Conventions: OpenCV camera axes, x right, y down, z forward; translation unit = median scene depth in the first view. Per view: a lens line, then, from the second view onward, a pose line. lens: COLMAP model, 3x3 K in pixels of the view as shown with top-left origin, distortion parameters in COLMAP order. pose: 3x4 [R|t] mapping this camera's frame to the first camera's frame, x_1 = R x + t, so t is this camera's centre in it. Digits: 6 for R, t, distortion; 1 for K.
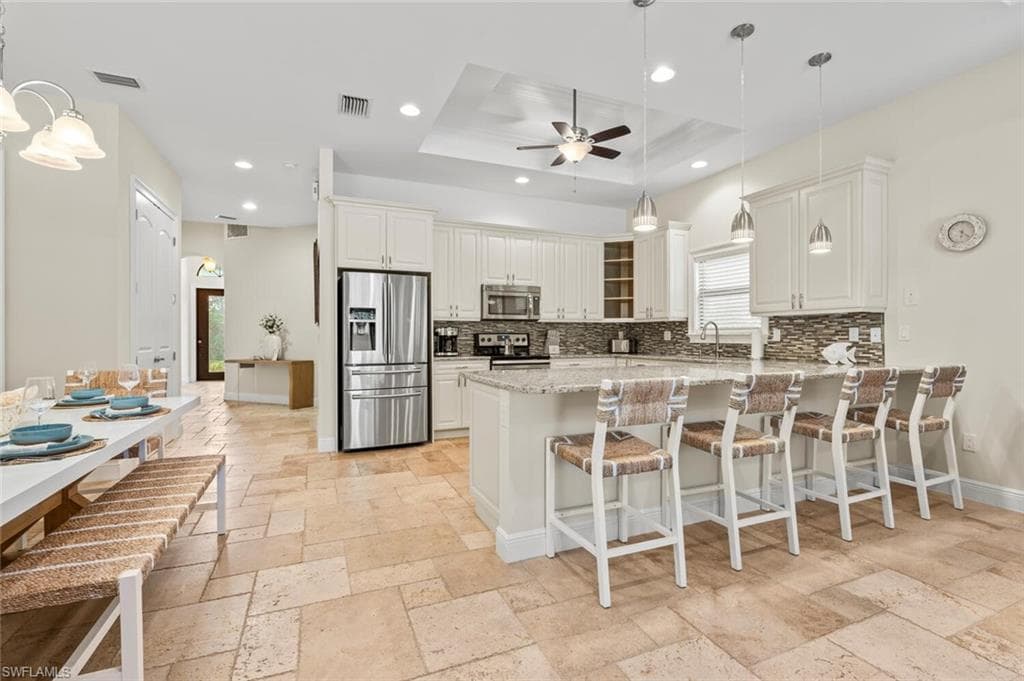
lens RADIAL K [[466.7, 0, 512.0], [0, 466.7, 340.5], [0, 0, 1]] dist [-0.001125, -0.000180]
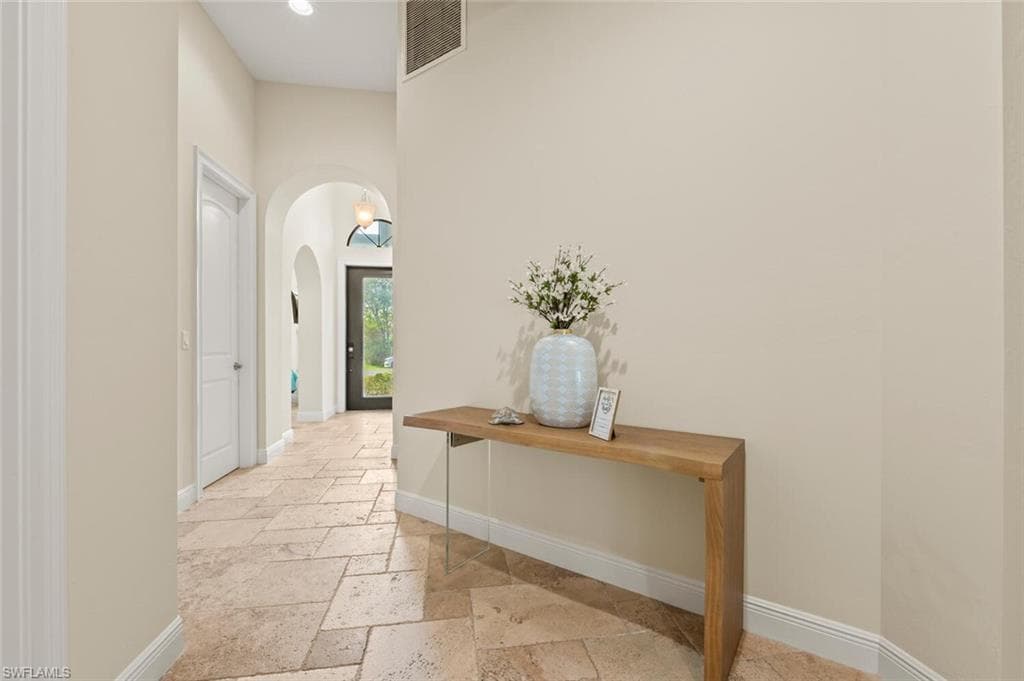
lens RADIAL K [[437.8, 0, 512.0], [0, 437.8, 340.5], [0, 0, 1]] dist [-0.002115, -0.000096]
pose [[0.968169, -0.000810, -0.250297, -1.026053], [-0.002322, 0.999923, -0.012217, -0.010621], [0.250288, 0.012409, 0.968092, 1.598354]]
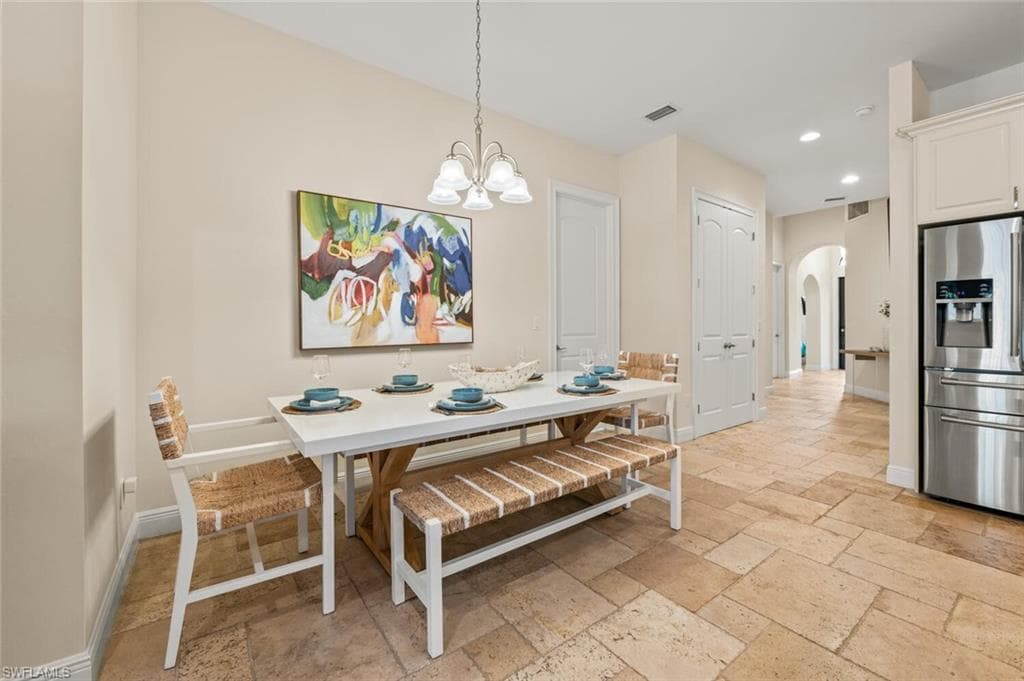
lens RADIAL K [[414.7, 0, 512.8], [0, 414.7, 326.0], [0, 0, 1]] dist [-0.001793, -0.000400]
pose [[0.237180, 0.001852, -0.971464, 0.096396], [-0.007681, 0.999970, 0.000031, -0.003400], [0.971435, 0.007455, 0.237187, 0.333652]]
